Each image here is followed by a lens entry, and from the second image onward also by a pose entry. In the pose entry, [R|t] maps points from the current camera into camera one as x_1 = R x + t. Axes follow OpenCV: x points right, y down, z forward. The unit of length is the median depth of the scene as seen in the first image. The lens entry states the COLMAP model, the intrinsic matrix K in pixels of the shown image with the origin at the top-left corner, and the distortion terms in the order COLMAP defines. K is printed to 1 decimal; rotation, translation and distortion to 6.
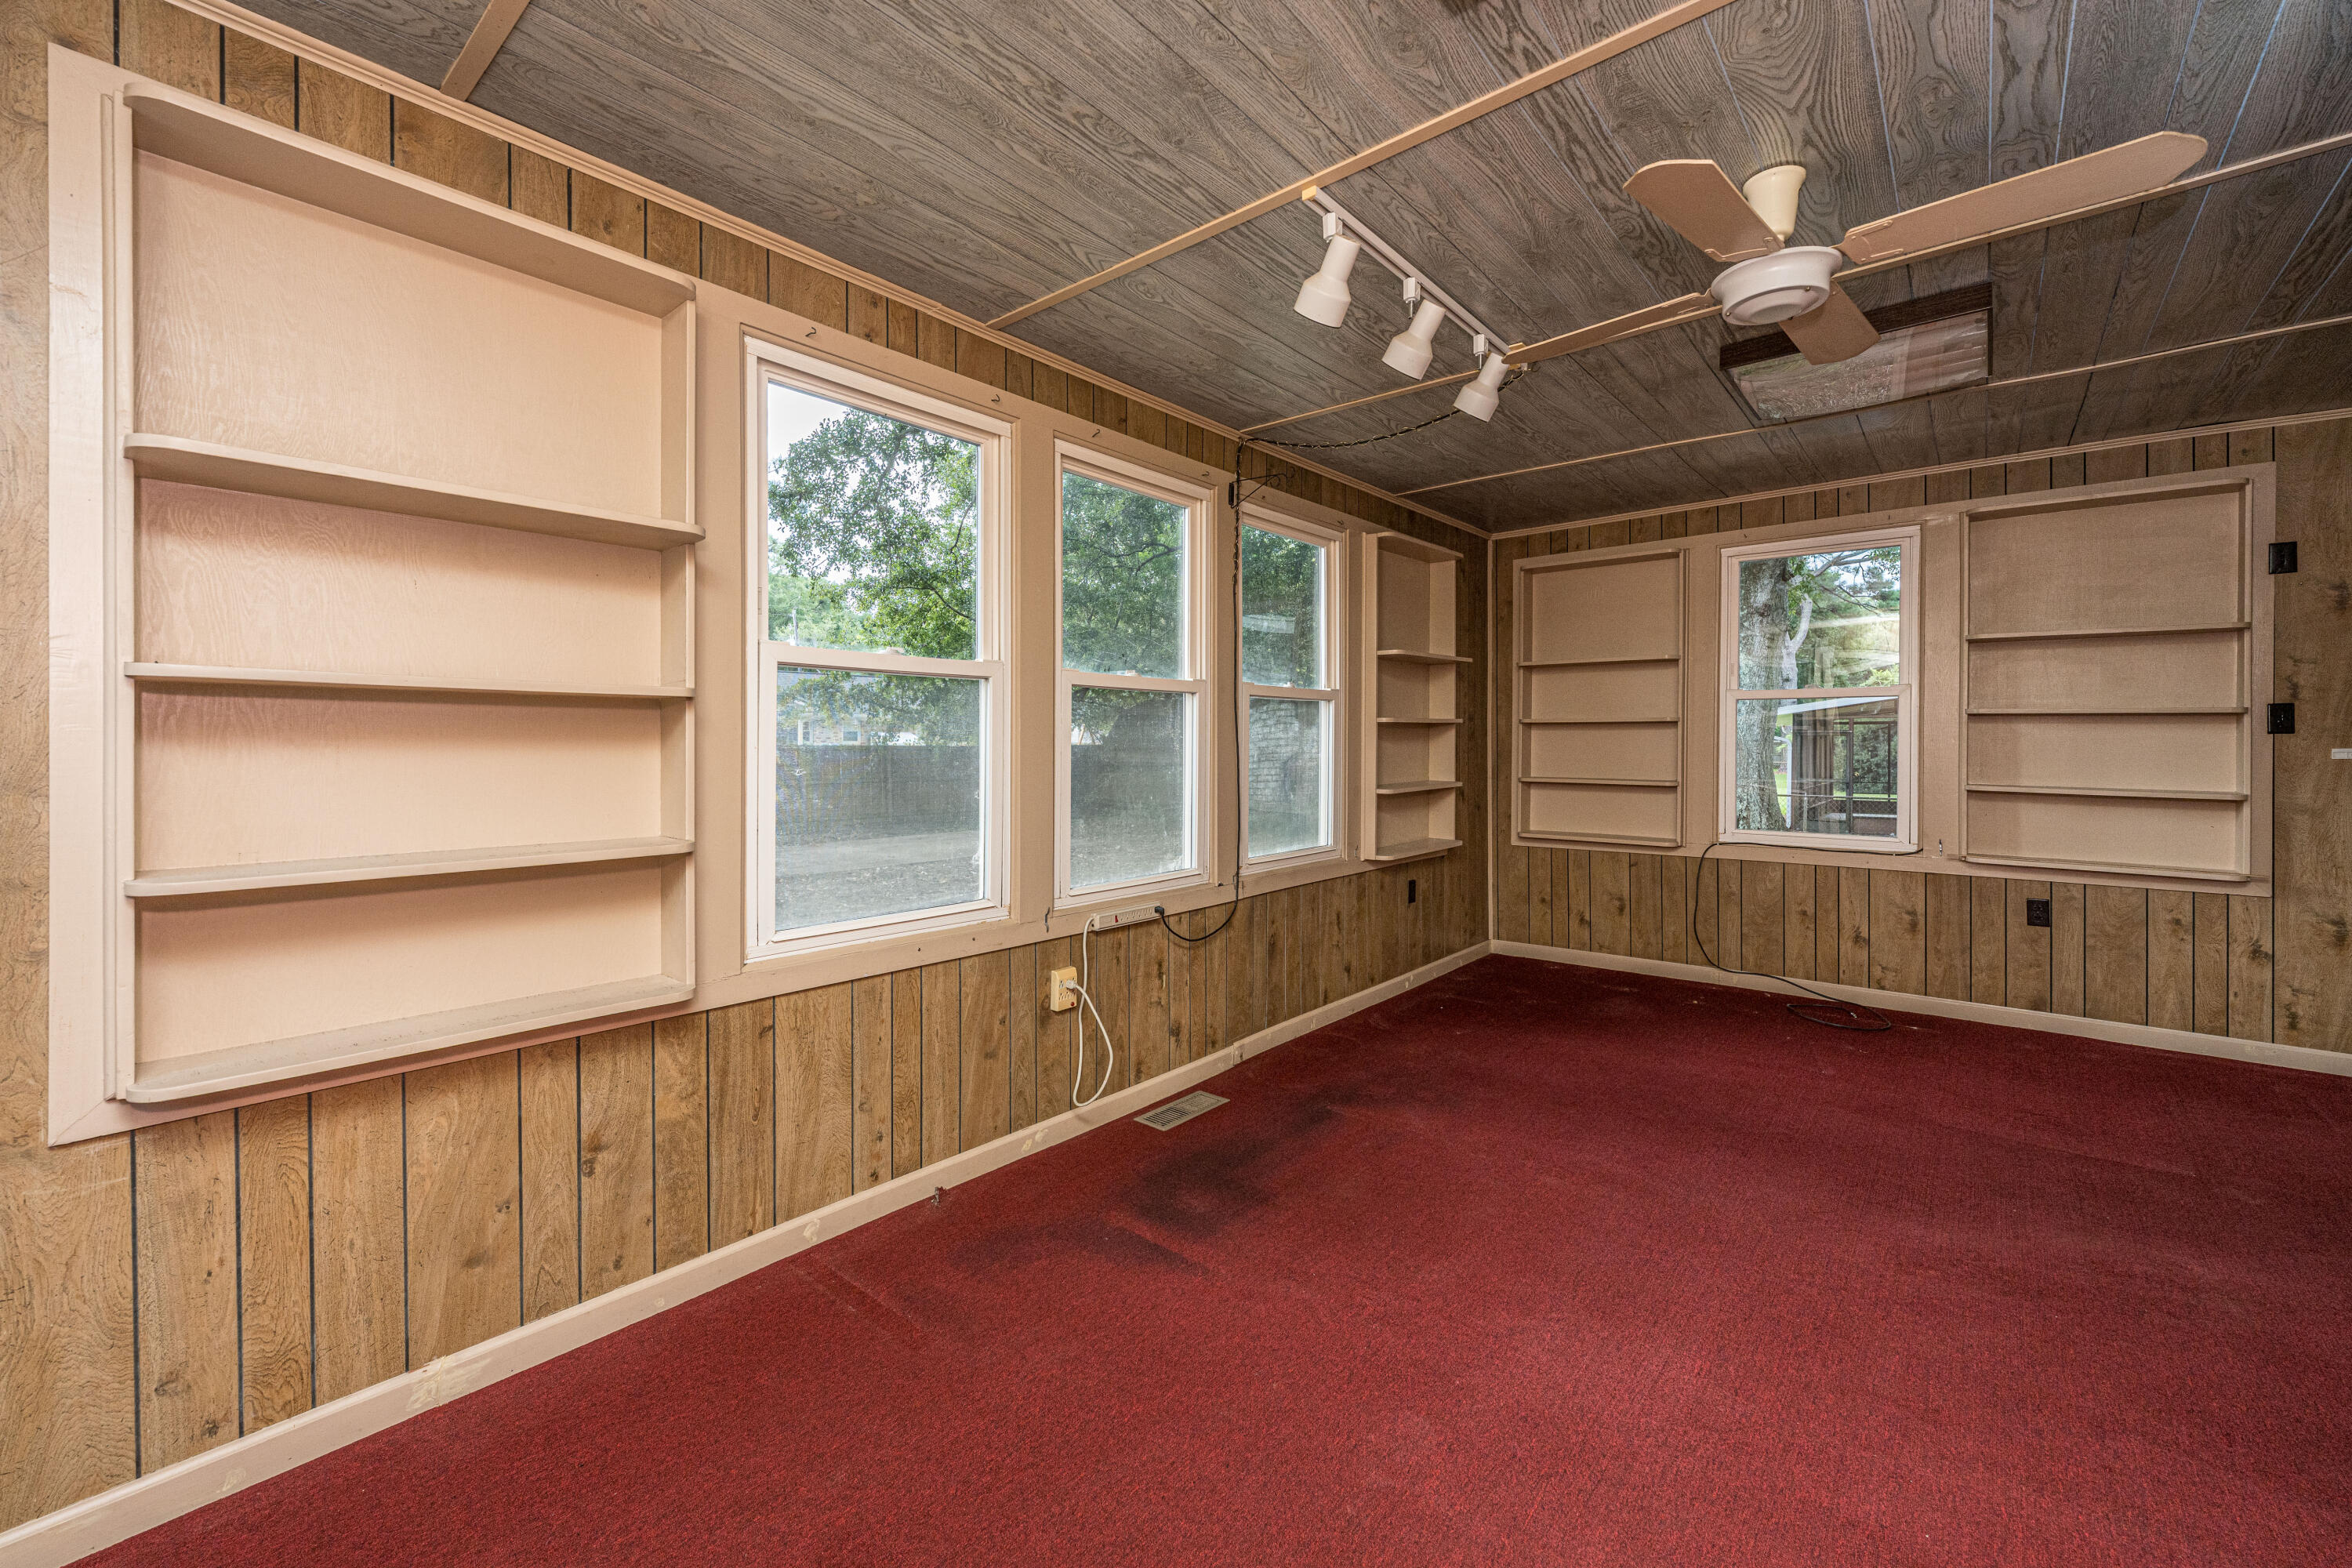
lens RADIAL K [[967.8, 0, 1178.3], [0, 967.8, 731.8], [0, 0, 1]] dist [0.001323, 0.000067]
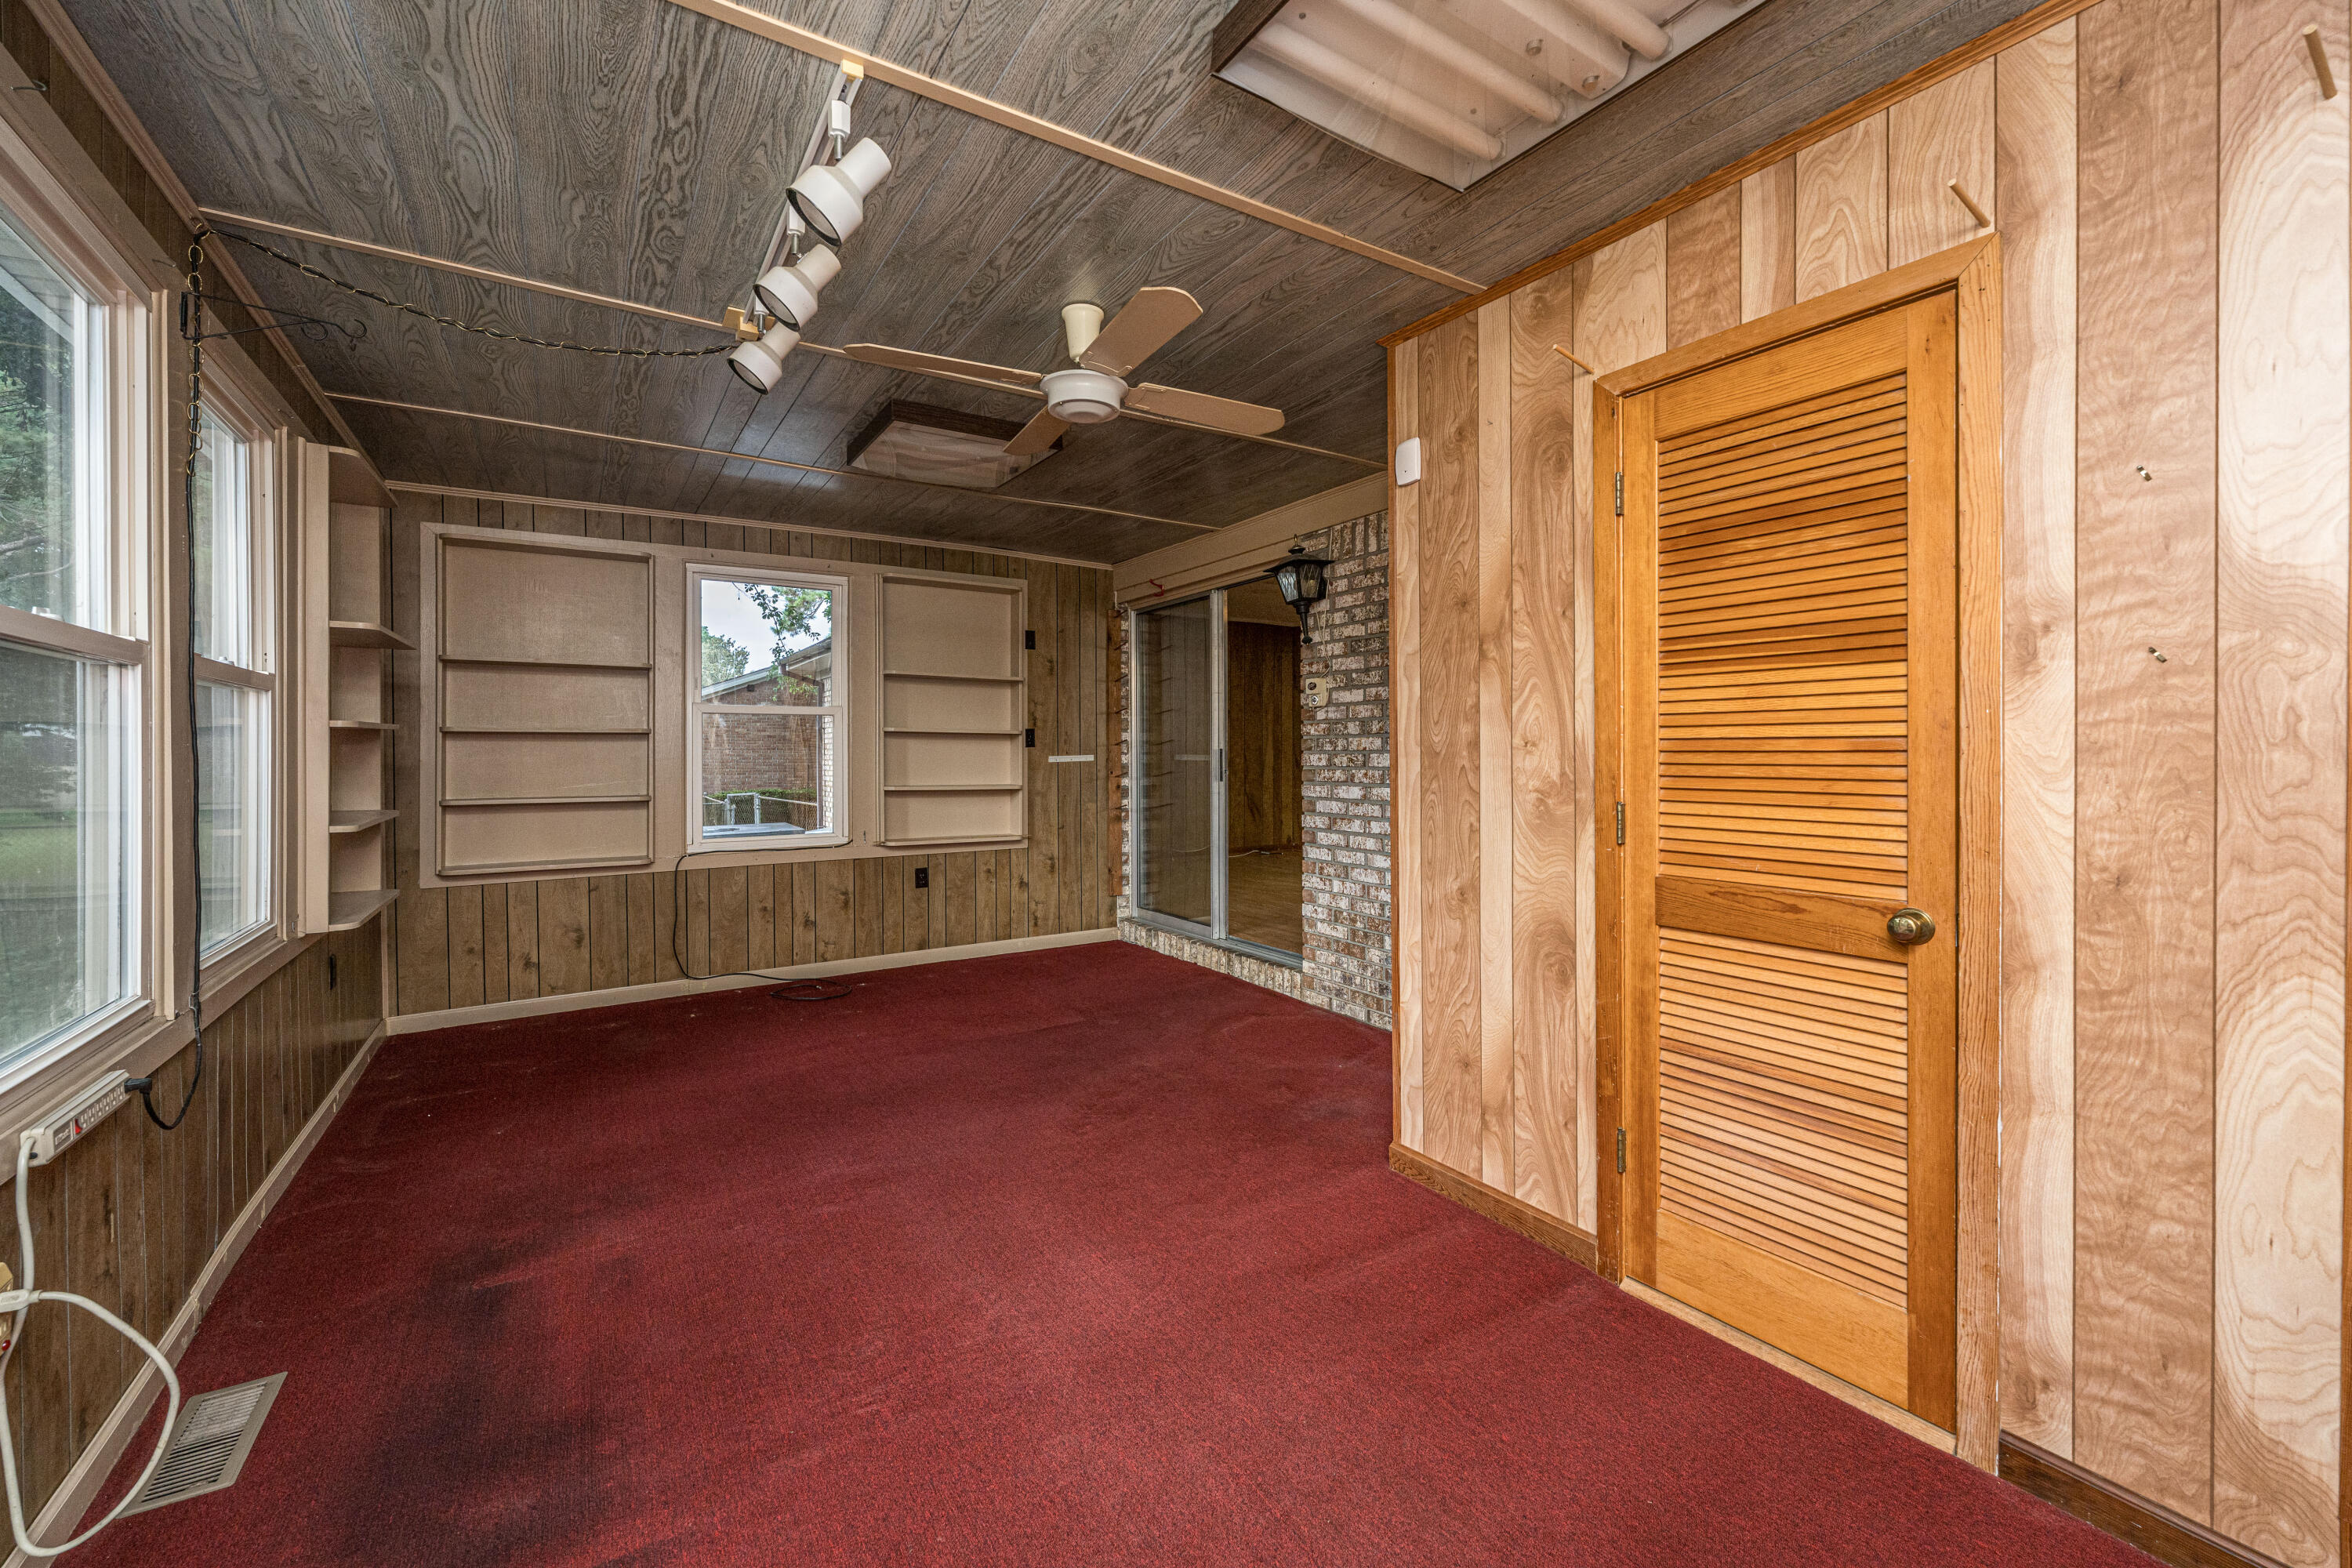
lens RADIAL K [[945.2, 0, 1179.7], [0, 945.2, 753.2], [0, 0, 1]] dist [-0.001283, 0.000227]
pose [[0.279351, -0.003606, 0.960182, -0.280035], [-0.004957, 0.999974, 0.005198, 0.001733], [-0.960176, -0.006211, 0.279326, 0.268952]]
